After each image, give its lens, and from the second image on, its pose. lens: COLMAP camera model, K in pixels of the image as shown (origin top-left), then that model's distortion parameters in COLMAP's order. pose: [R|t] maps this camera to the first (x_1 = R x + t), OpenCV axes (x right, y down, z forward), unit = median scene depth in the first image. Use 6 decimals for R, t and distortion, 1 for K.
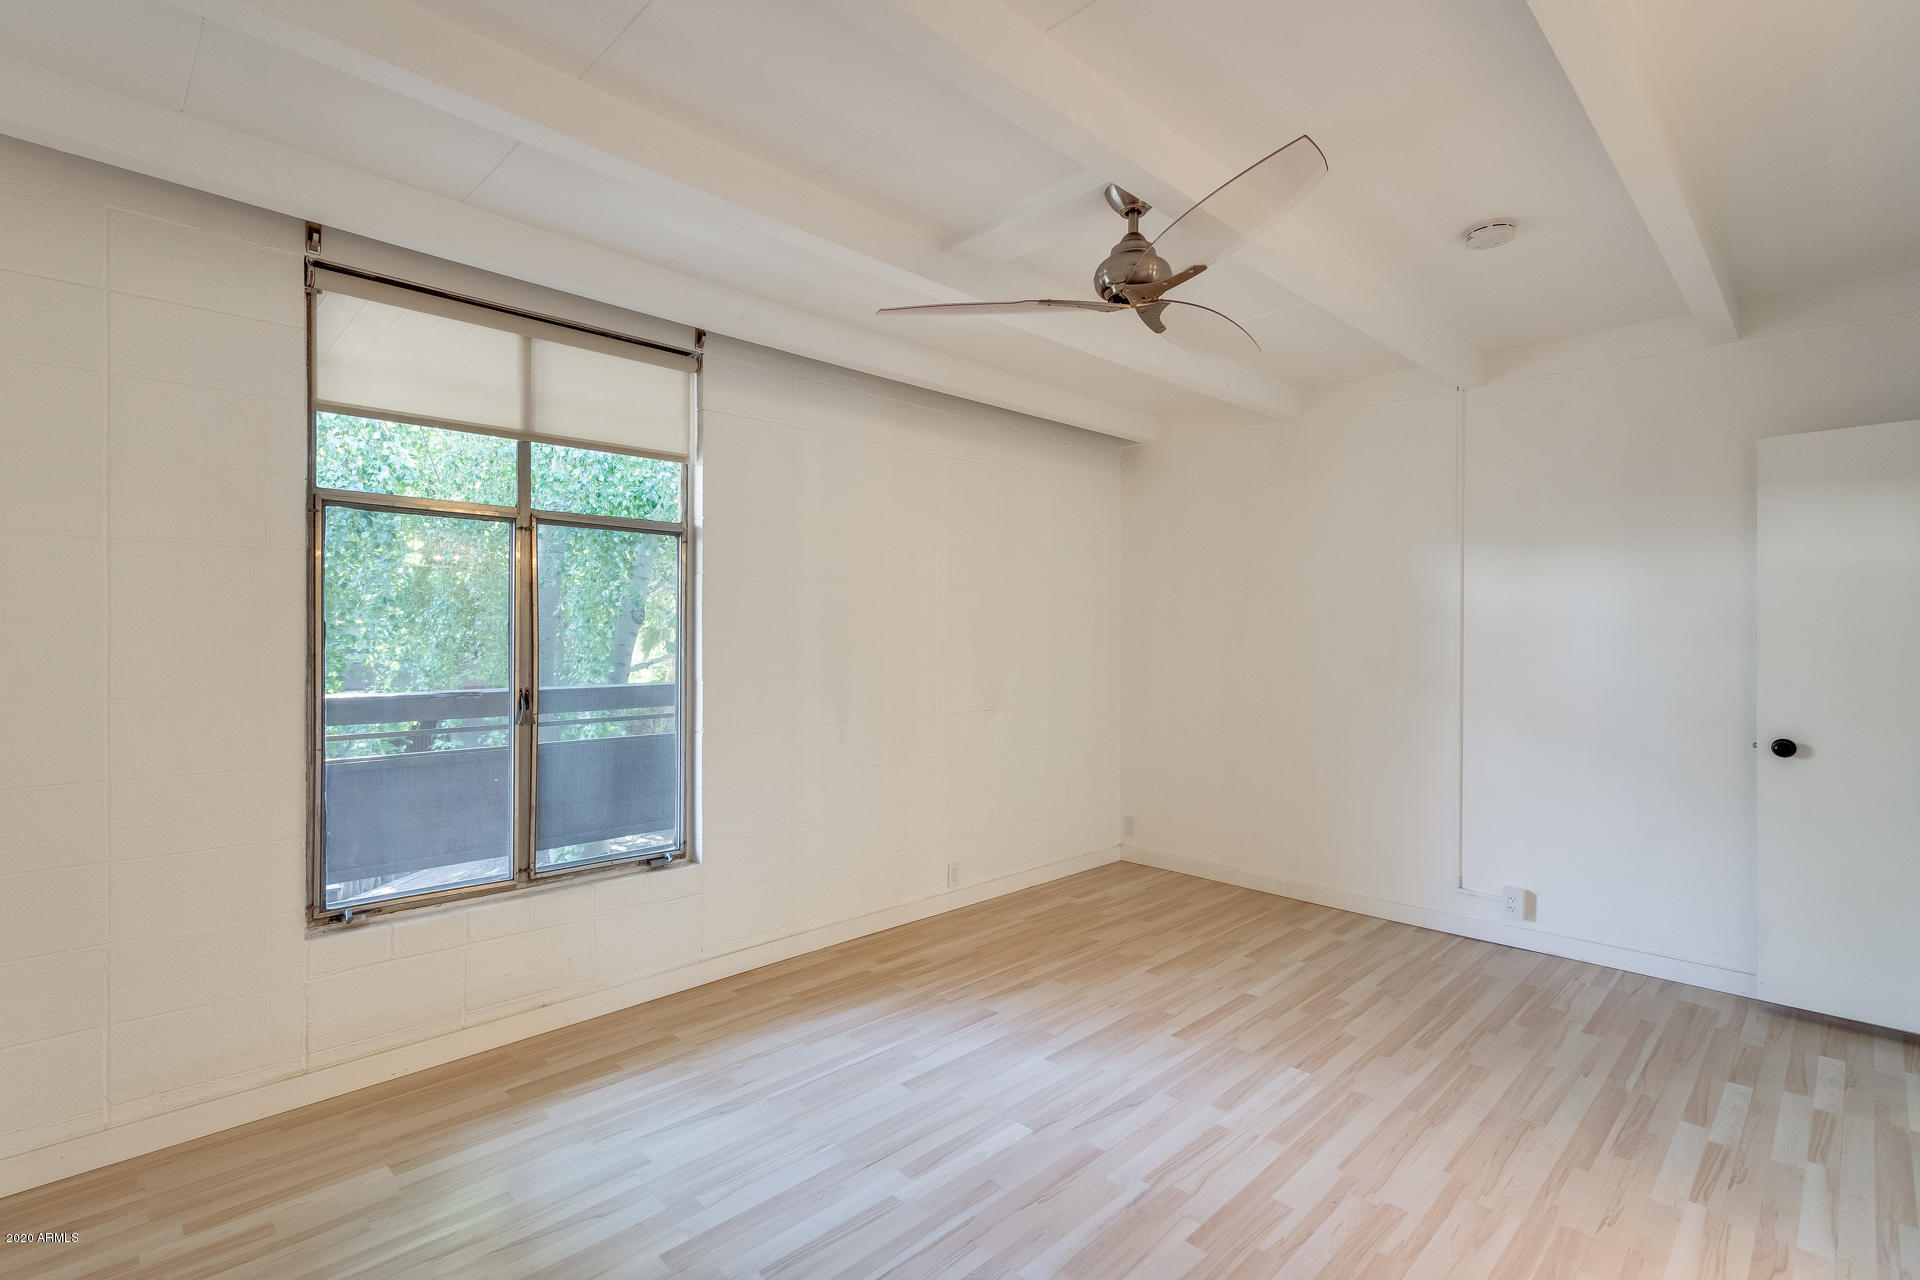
lens RADIAL K [[892.2, 0, 936.2], [0, 892.2, 637.2], [0, 0, 1]] dist [-0.000721, -0.000197]
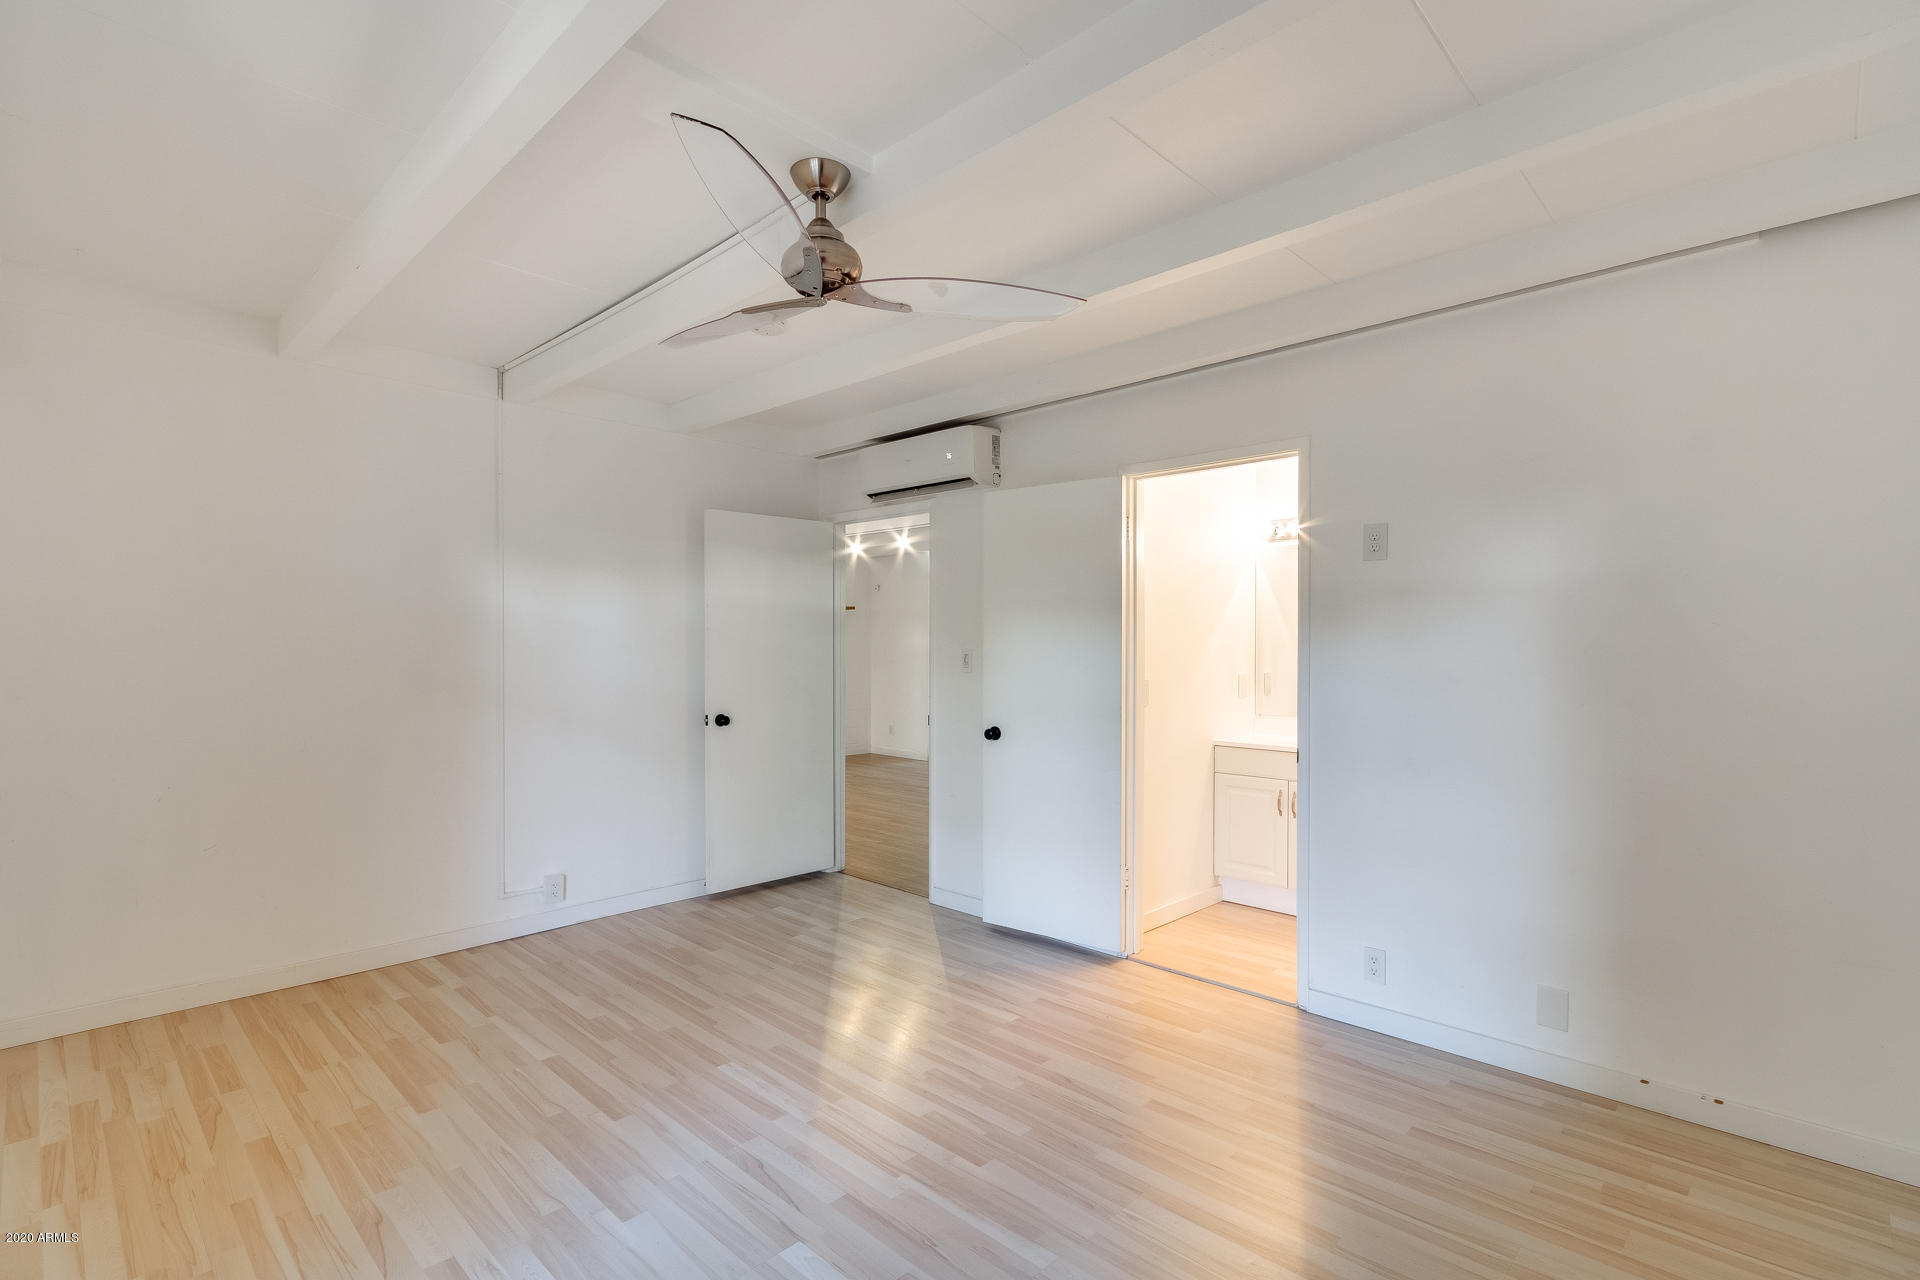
lens RADIAL K [[892.2, 0, 936.2], [0, 892.2, 637.2], [0, 0, 1]] dist [-0.000721, -0.000197]
pose [[-0.029966, 0.008175, 0.999517, -0.591755], [-0.003660, 0.999959, -0.008288, -0.003278], [-0.999544, -0.003906, -0.029935, 0.727482]]
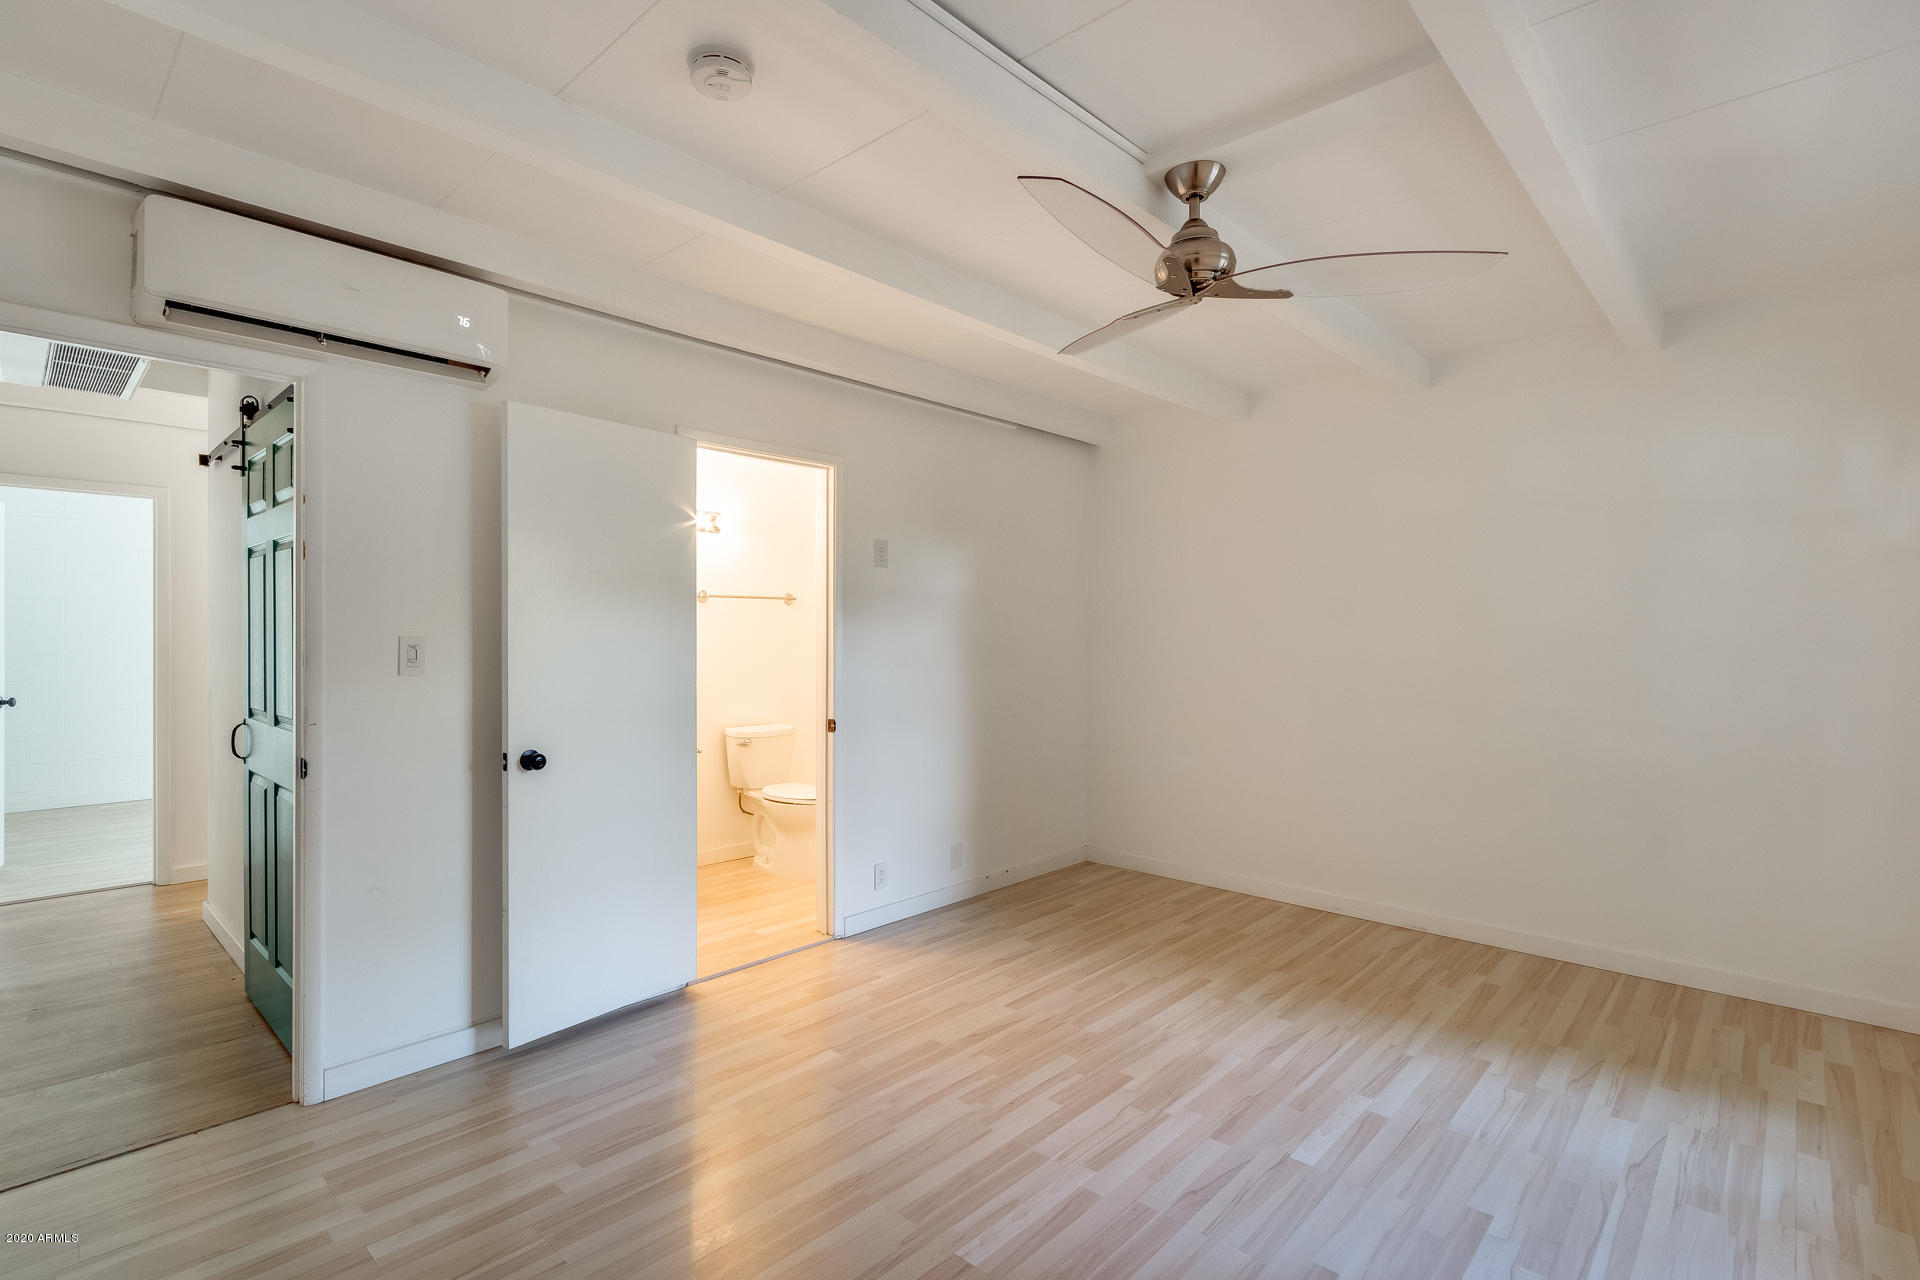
lens RADIAL K [[892.2, 0, 936.2], [0, 892.2, 637.2], [0, 0, 1]] dist [-0.000721, -0.000197]
pose [[-0.999173, -0.006508, -0.040138, 0.427812], [-0.006694, 0.999967, 0.004512, -0.003297], [0.040107, 0.004777, -0.999184, 1.565942]]
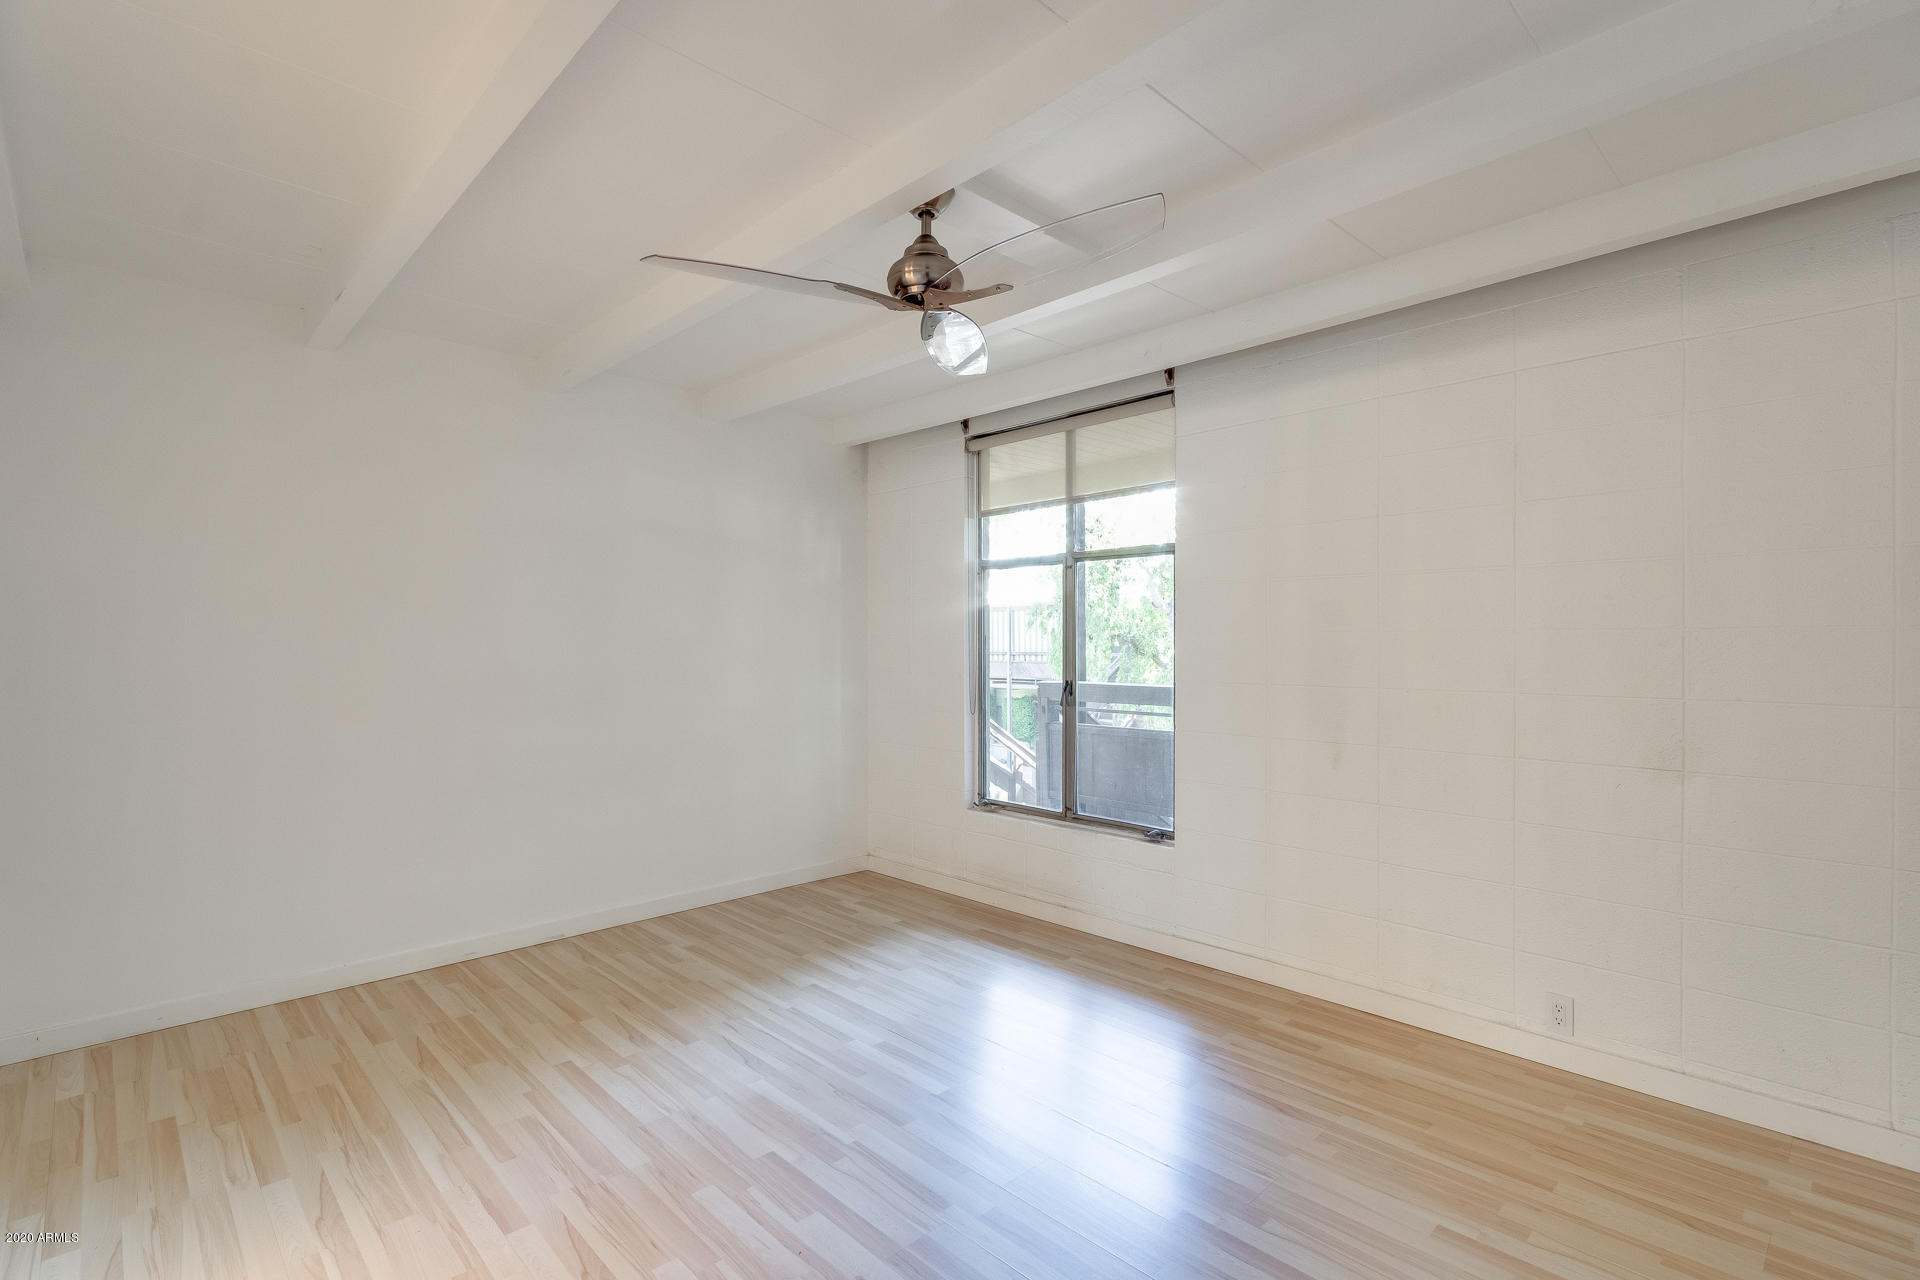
lens RADIAL K [[888.3, 0, 929.4], [0, 888.3, 645.9], [0, 0, 1]] dist [-0.002166, -0.000274]
pose [[-0.015884, -0.000538, -0.999874, 0.968991], [0.001045, 0.999999, -0.000554, 0.003326], [0.999873, -0.001054, -0.015883, 0.816728]]
